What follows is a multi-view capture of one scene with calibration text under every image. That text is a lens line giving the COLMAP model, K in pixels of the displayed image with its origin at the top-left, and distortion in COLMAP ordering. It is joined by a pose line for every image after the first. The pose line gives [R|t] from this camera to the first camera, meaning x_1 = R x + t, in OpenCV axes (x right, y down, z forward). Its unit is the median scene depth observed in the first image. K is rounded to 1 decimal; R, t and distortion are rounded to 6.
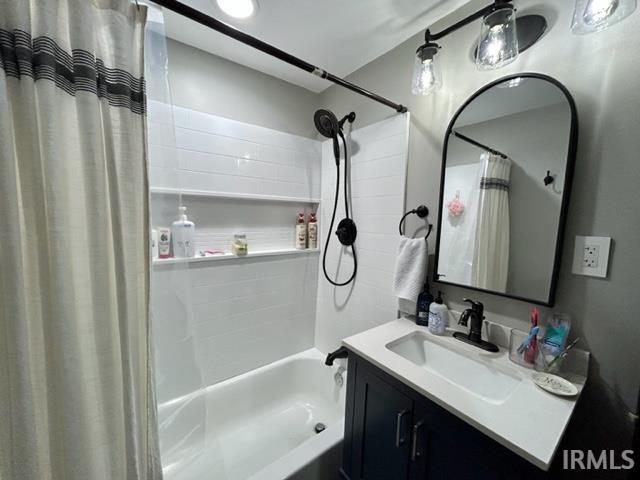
lens RADIAL K [[257.3, 0, 316.2], [0, 257.3, 239.7], [0, 0, 1]] dist [-0.001584, 0.000575]
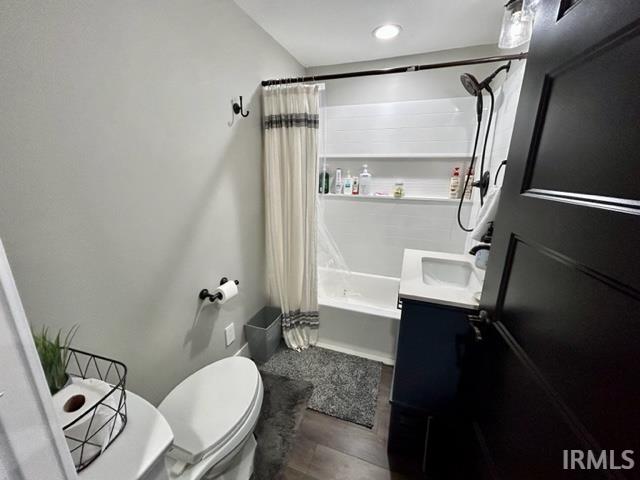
lens RADIAL K [[257.3, 0, 324.1], [0, 257.3, 237.9], [0, 0, 1]] dist [-0.001584, 0.000575]
pose [[0.557386, 0.197959, -0.806308, 0.751567], [-0.072430, 0.979051, 0.190299, 0.040375], [0.827088, -0.047669, 0.560048, -0.199028]]
